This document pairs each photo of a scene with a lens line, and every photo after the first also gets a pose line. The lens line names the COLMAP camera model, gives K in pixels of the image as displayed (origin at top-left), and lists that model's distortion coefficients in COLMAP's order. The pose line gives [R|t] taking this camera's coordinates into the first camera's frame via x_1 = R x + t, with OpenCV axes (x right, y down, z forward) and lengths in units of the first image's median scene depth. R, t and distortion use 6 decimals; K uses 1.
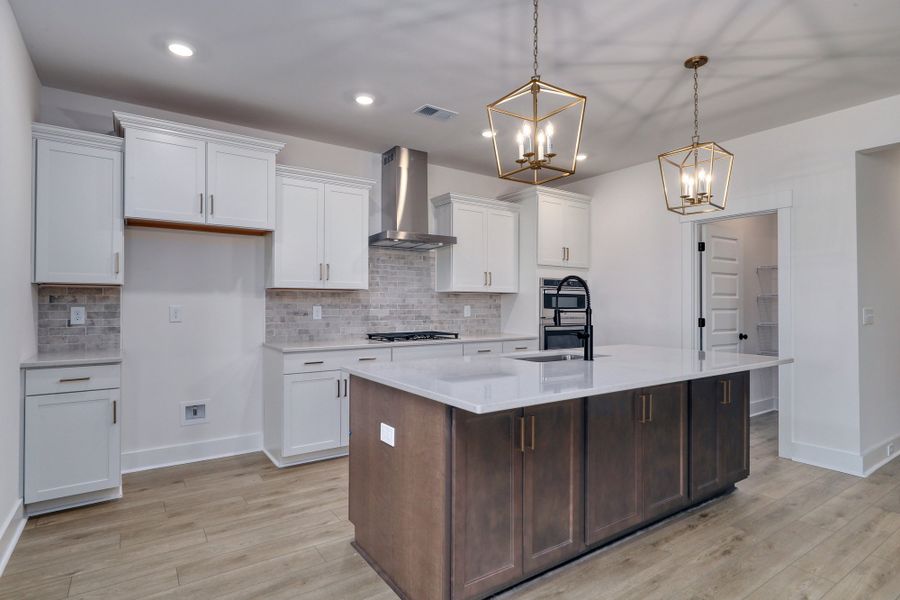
lens RADIAL K [[466.5, 0, 446.6], [0, 466.5, 299.9], [0, 0, 1]] dist [0.000525, -0.000192]
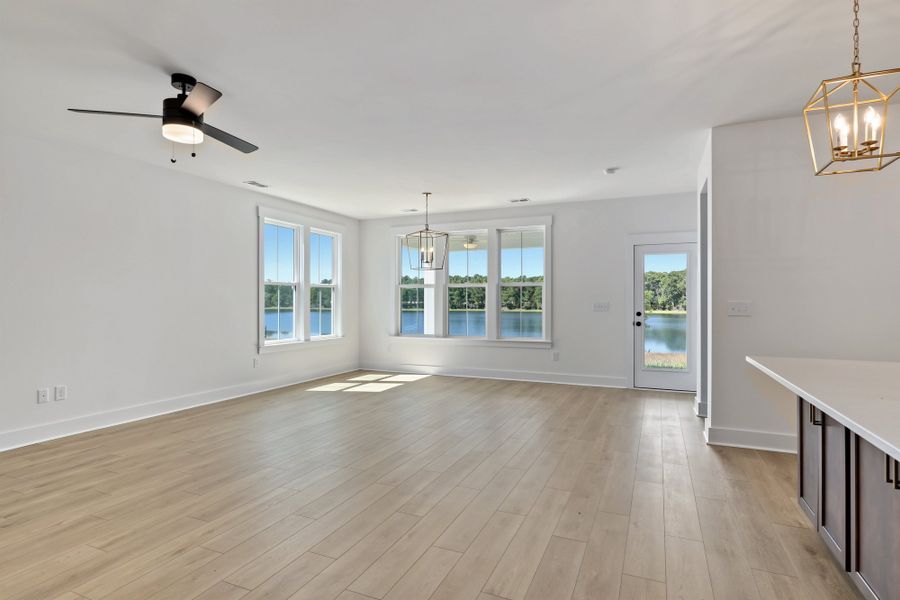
lens RADIAL K [[466.5, 0, 446.6], [0, 466.5, 299.9], [0, 0, 1]] dist [0.000525, -0.000192]
pose [[-0.853987, -0.003825, -0.520280, 0.696763], [0.003262, 0.999914, -0.012706, 0.009189], [0.520284, -0.012548, -0.853901, 0.675639]]
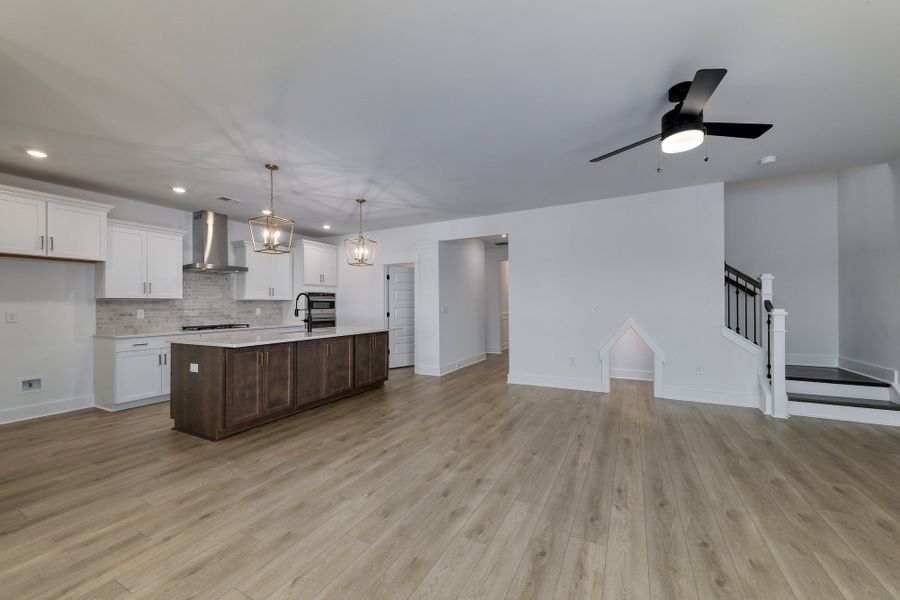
lens RADIAL K [[345.3, 0, 454.6], [0, 345.3, 300.8], [0, 0, 1]] dist [0.002920, 0.000123]
pose [[0.876958, -0.004770, 0.480543, 0.079002], [0.007836, 0.999960, -0.004374, -0.002868], [-0.480502, 0.007602, 0.876960, -0.480719]]
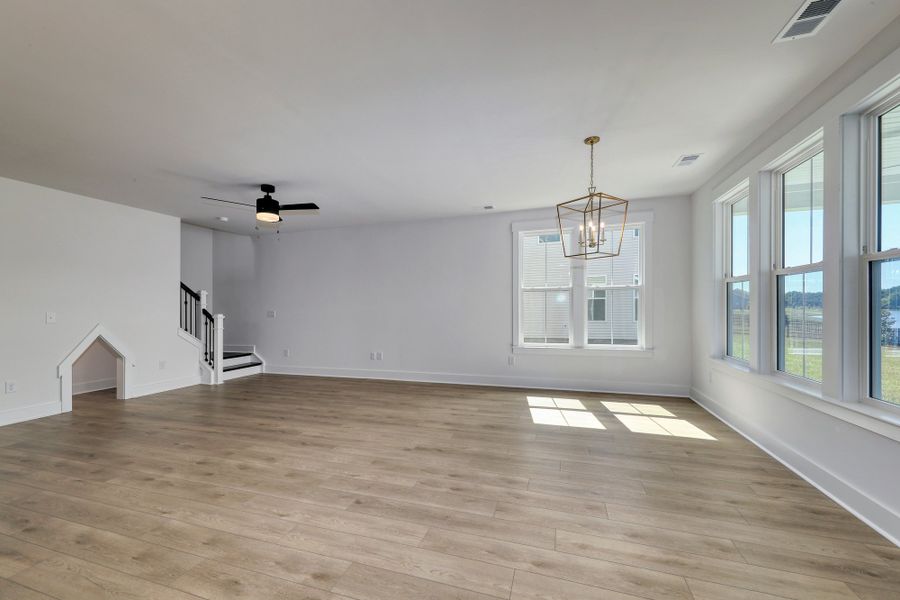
lens RADIAL K [[341.7, 0, 451.9], [0, 341.7, 303.6], [0, 0, 1]] dist [0.000518, -0.000072]
pose [[-0.624938, 0.012669, 0.780572, -0.413494], [0.000447, 0.999874, -0.015870, 0.000407], [-0.780675, -0.009569, -0.624865, 0.031391]]
